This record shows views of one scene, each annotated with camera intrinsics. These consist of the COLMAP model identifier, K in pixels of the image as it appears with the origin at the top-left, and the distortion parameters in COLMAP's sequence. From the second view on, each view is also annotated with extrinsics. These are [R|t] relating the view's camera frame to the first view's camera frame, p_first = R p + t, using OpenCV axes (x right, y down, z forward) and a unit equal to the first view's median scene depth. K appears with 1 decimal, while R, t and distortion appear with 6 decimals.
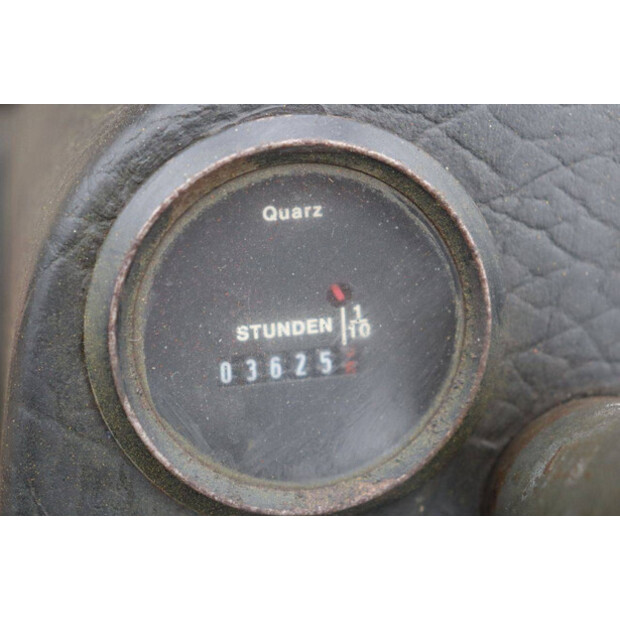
lens RADIAL K [[1451.8, 0, 315.3], [0, 1451.8, 304.8], [0, 0, 1]] dist [0.306821, 0.000000]
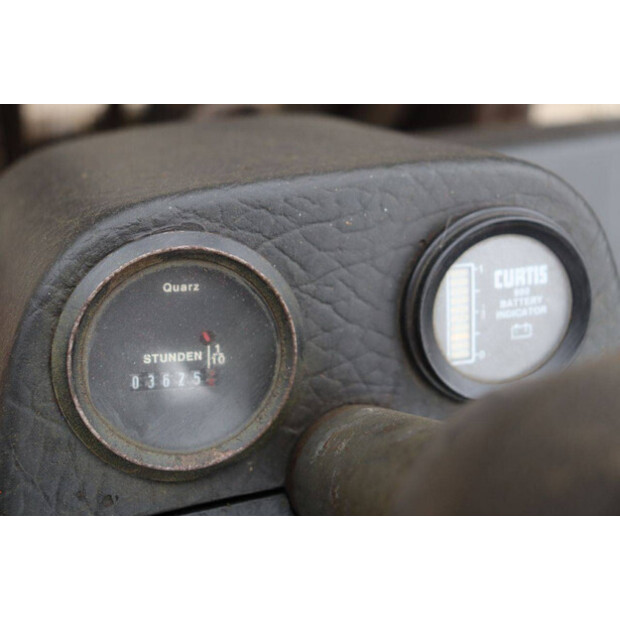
lens RADIAL K [[1054.9, 0, 276.9], [0, 1054.9, 315.5], [0, 0, 1]] dist [0.225997, 0.000000]
pose [[0.994957, 0.042753, 0.090739, -0.015571], [-0.040798, 0.998896, -0.023284, -0.007939], [-0.091634, 0.019465, 0.995602, -0.217655]]
